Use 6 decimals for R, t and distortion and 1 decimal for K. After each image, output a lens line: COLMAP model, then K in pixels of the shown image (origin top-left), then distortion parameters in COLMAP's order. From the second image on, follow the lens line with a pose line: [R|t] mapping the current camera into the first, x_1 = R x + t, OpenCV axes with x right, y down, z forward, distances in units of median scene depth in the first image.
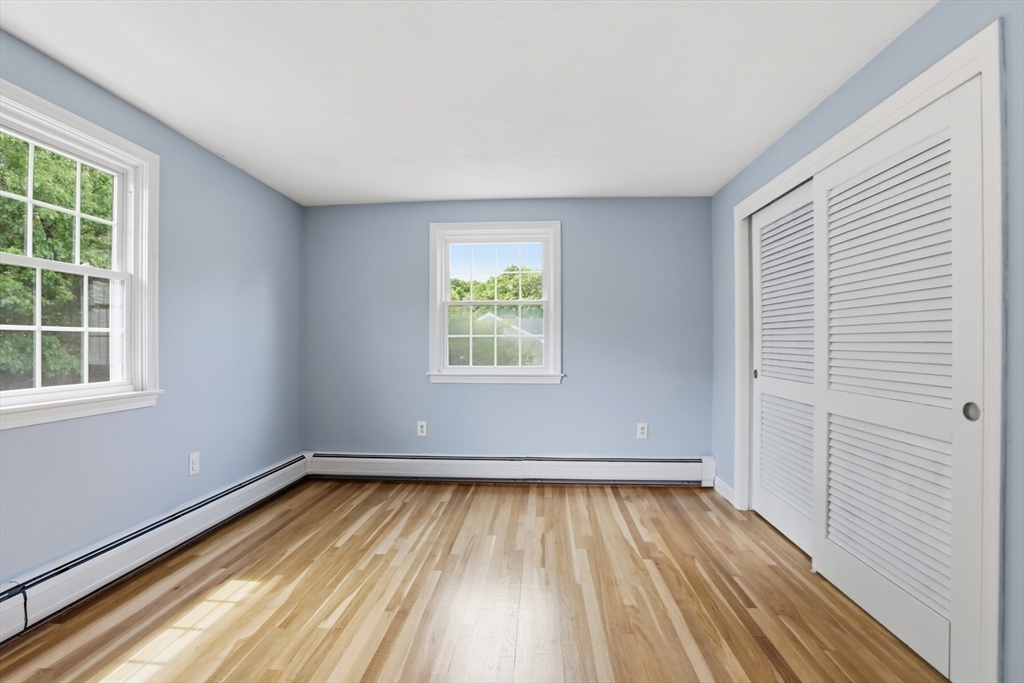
lens RADIAL K [[468.7, 0, 510.8], [0, 468.7, 345.5], [0, 0, 1]] dist [-0.044543, 0.014404]
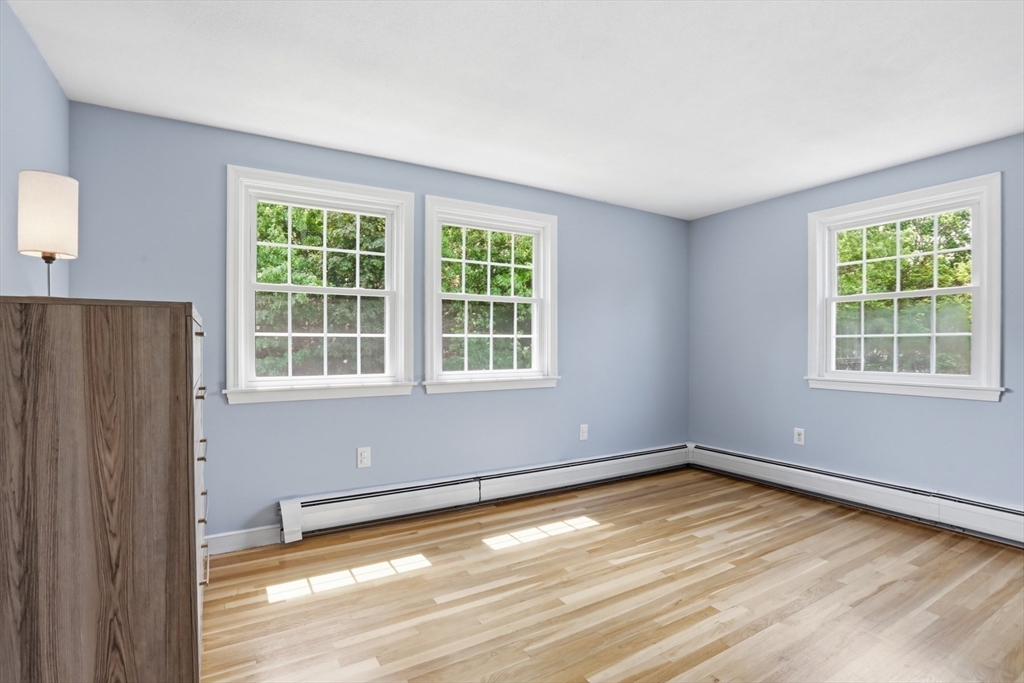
lens RADIAL K [[472.5, 0, 510.2], [0, 472.5, 351.8], [0, 0, 1]] dist [-0.043451, 0.013313]
pose [[0.587777, 0.013594, -0.808909, 0.301340], [-0.002736, 0.999887, 0.014815, -0.002898], [0.809018, -0.006495, 0.587748, -0.006453]]
